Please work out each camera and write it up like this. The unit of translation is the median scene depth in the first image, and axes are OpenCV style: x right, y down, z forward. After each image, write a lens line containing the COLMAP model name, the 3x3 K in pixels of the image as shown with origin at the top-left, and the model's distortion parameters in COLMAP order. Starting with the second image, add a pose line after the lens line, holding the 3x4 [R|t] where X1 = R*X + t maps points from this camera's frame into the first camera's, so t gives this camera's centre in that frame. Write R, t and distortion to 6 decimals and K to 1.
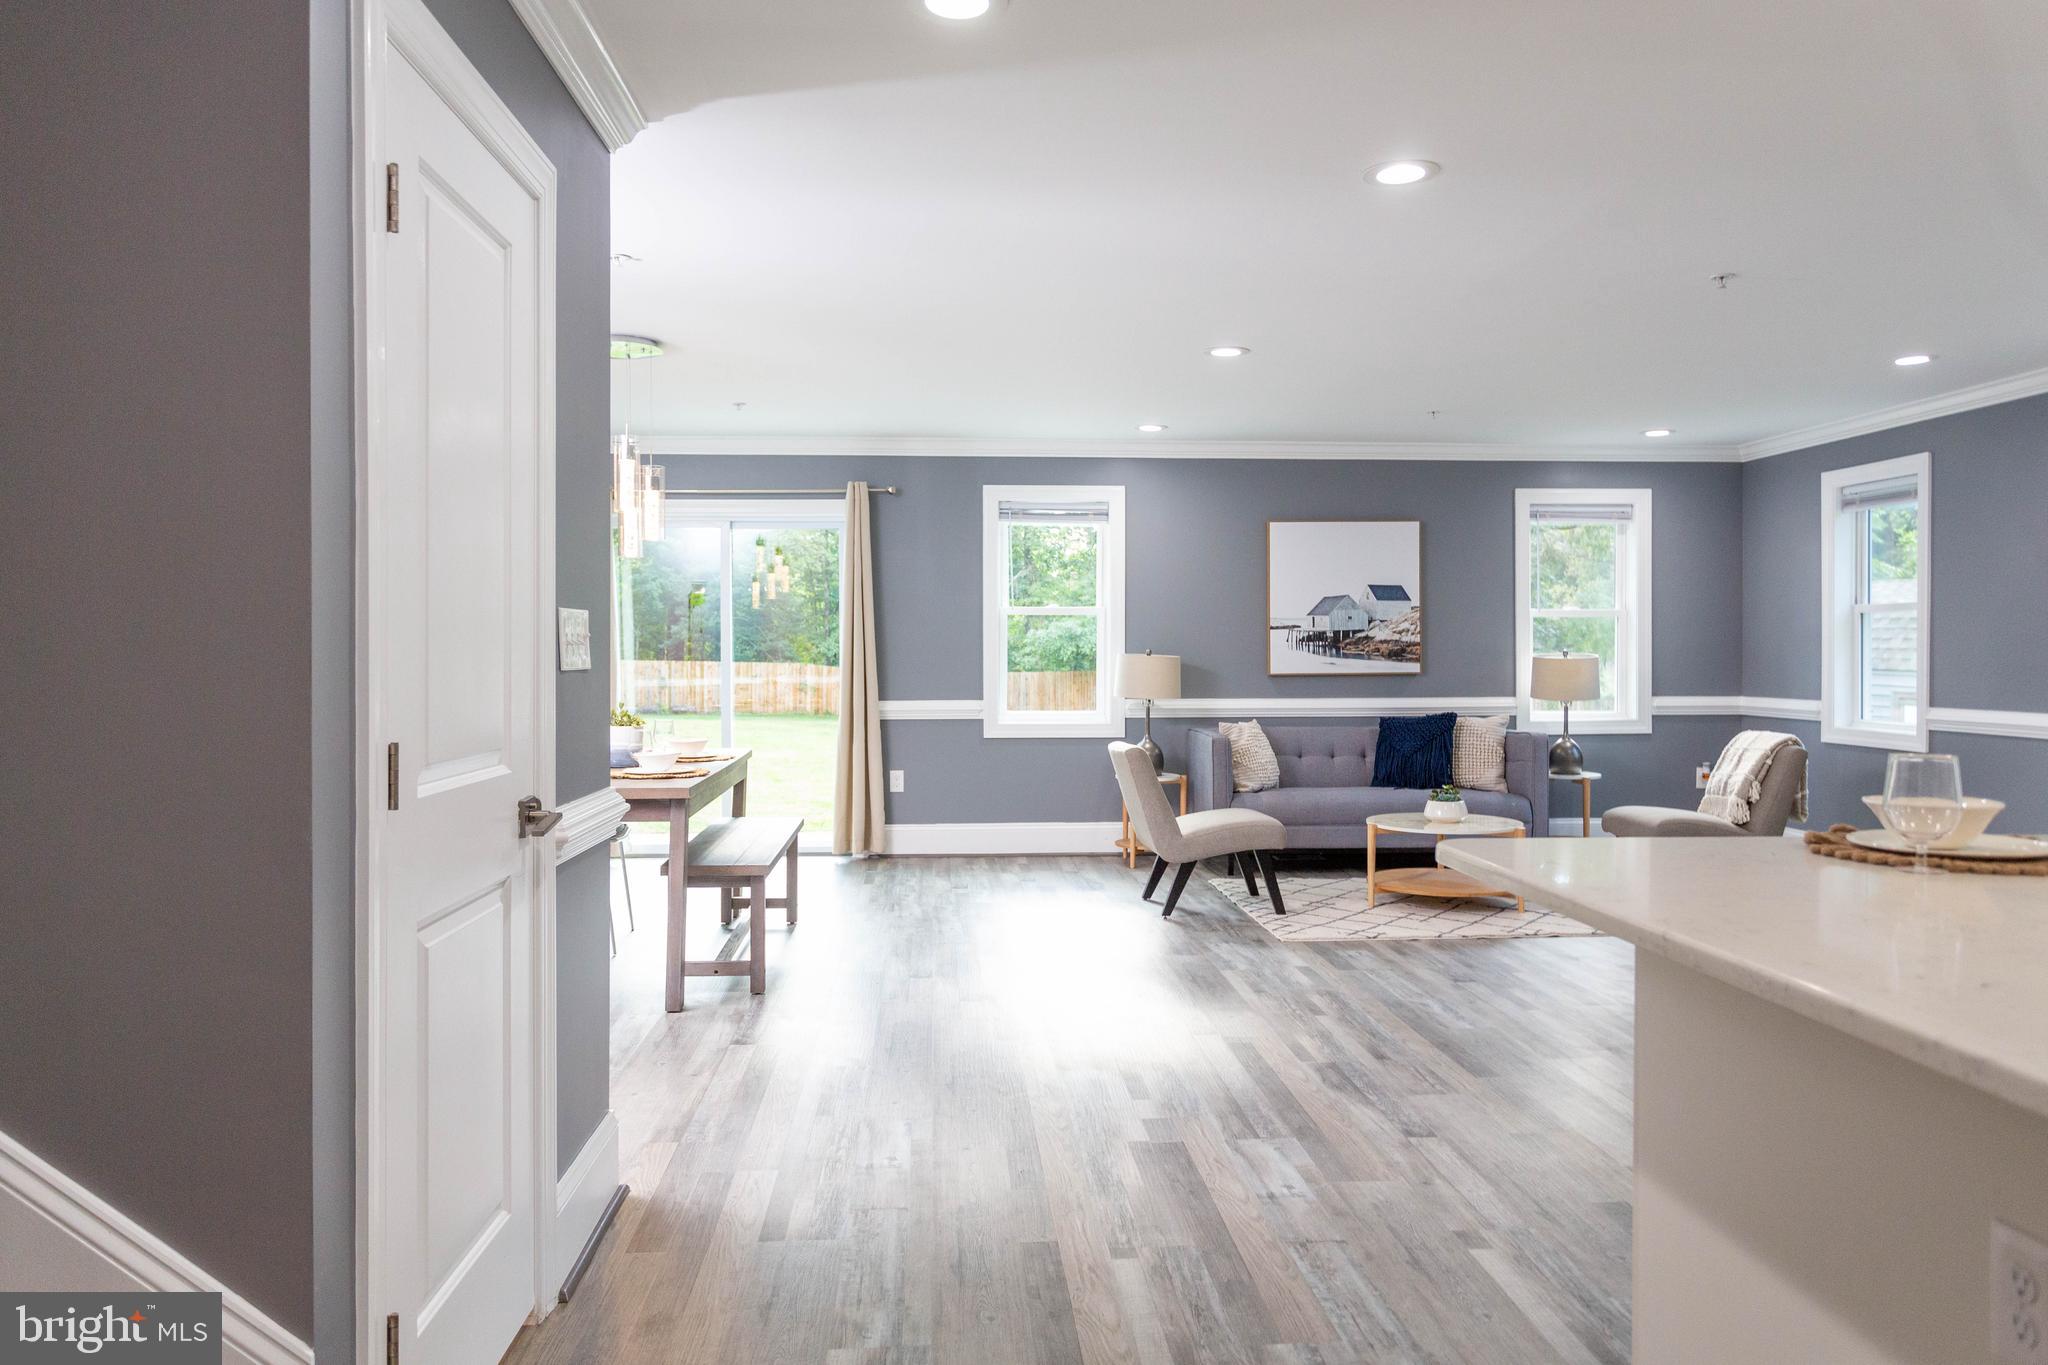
lens RADIAL K [[1426.0, 0, 1017.0], [0, 1426.0, 664.2], [0, 0, 1]] dist [0.003256, 0.001280]
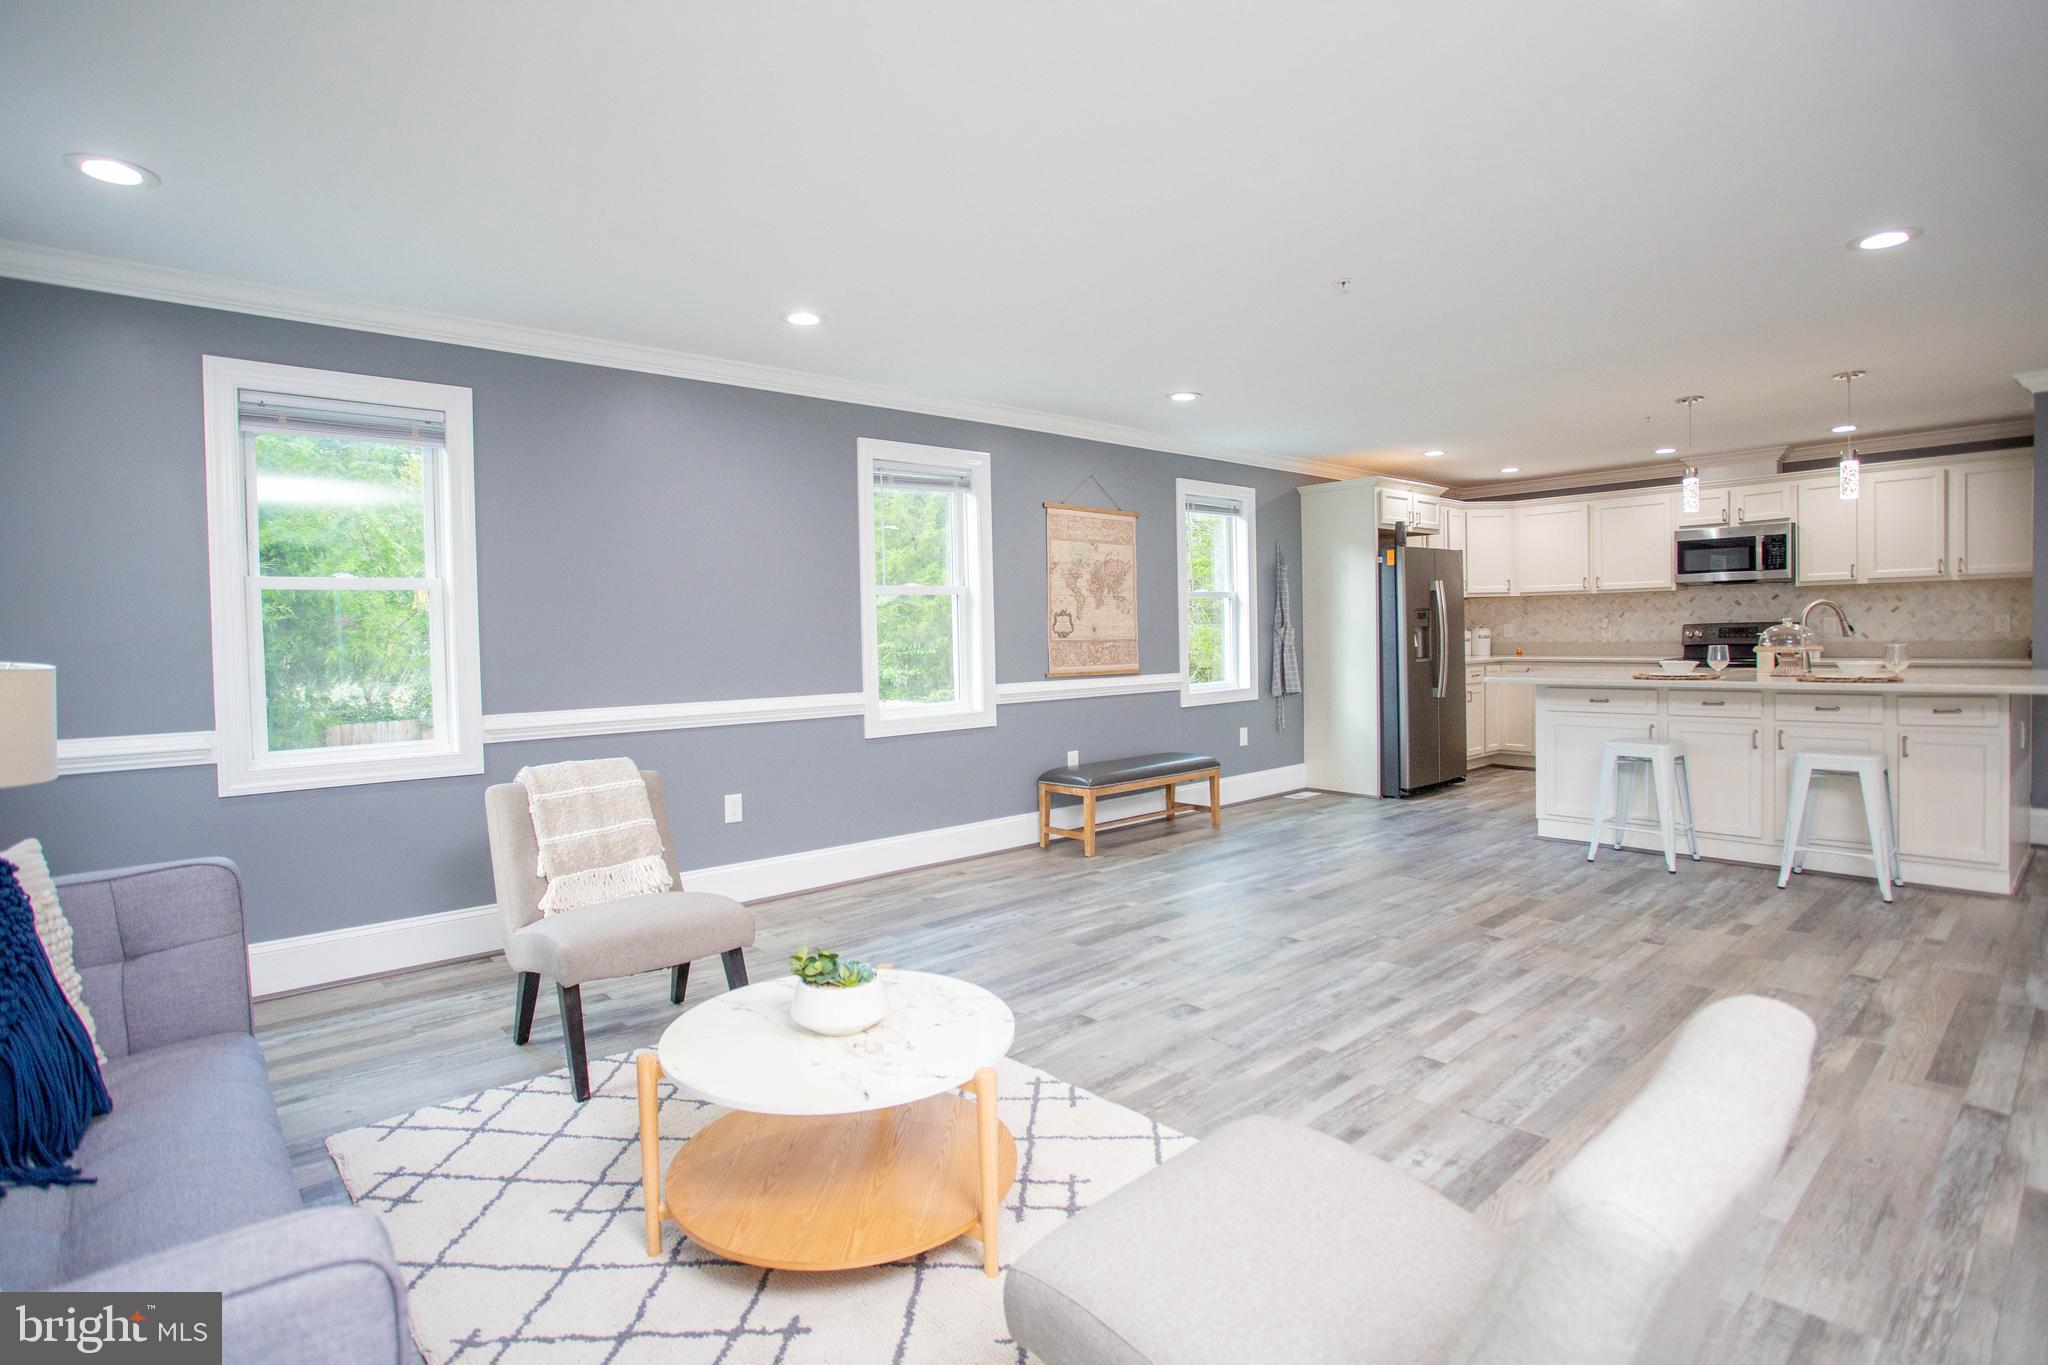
lens RADIAL K [[1008.3, 0, 1036.8], [0, 1008.3, 660.2], [0, 0, 1]] dist [-0.056761, 0.027699]
pose [[-0.624922, -0.004654, 0.780673, 0.021979], [0.026982, 0.999256, 0.027556, -0.005308], [-0.780221, 0.038285, -0.624332, 0.919311]]
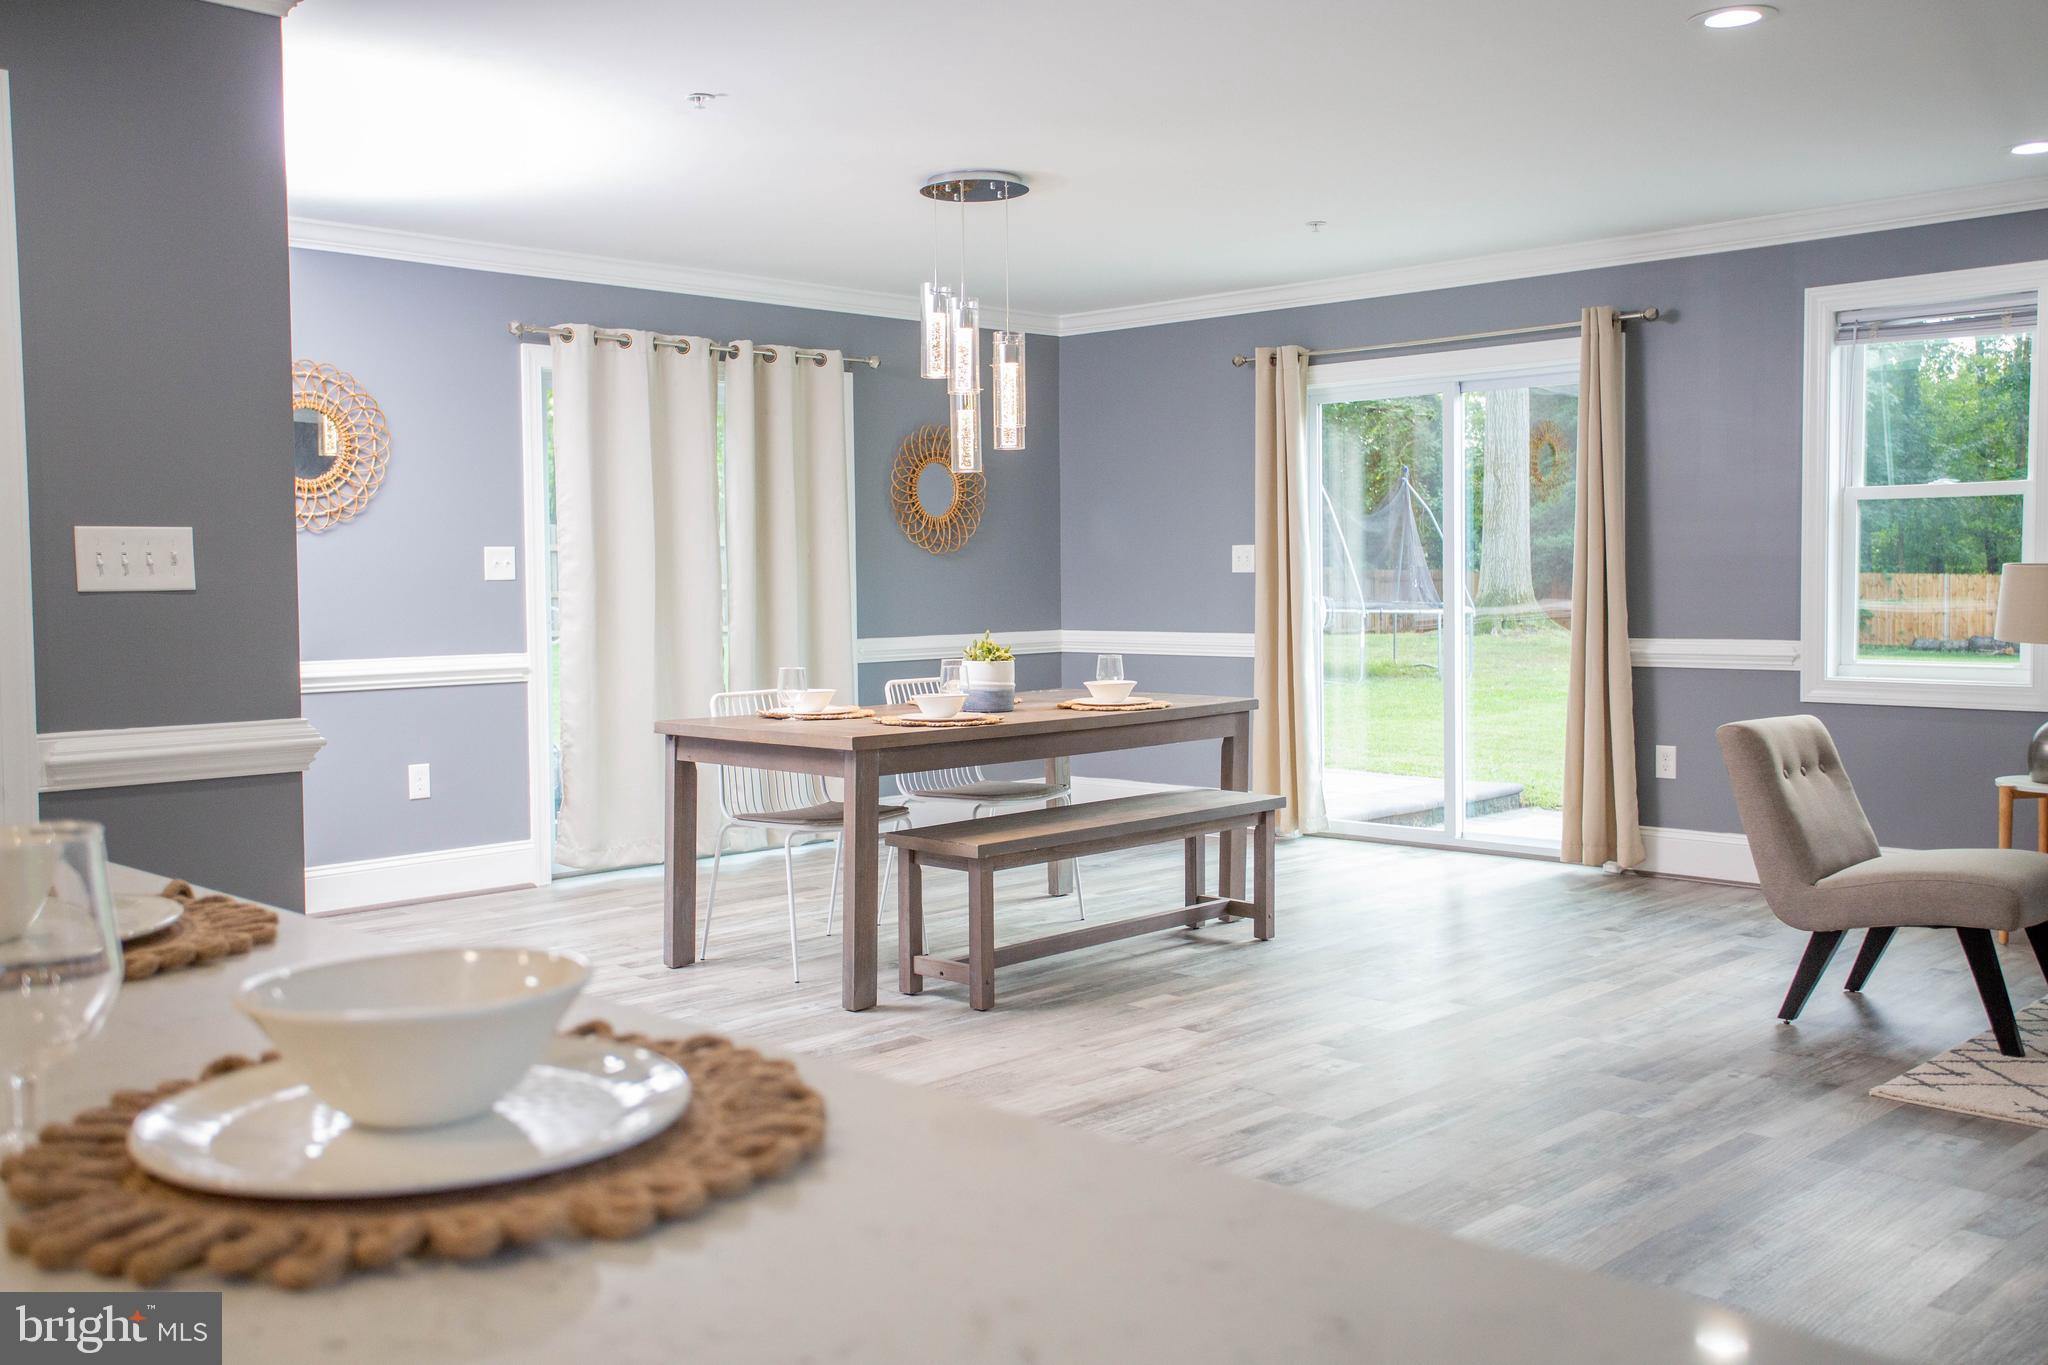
lens RADIAL K [[1889.0, 0, 1009.2], [0, 1889.0, 666.9], [0, 0, 1]] dist [-0.010886, 0.101583]
pose [[0.670220, 0.031235, -0.741505, 0.352477], [0.002776, 0.999001, 0.044592, -0.000782], [0.742157, -0.031945, 0.669464, 0.198315]]
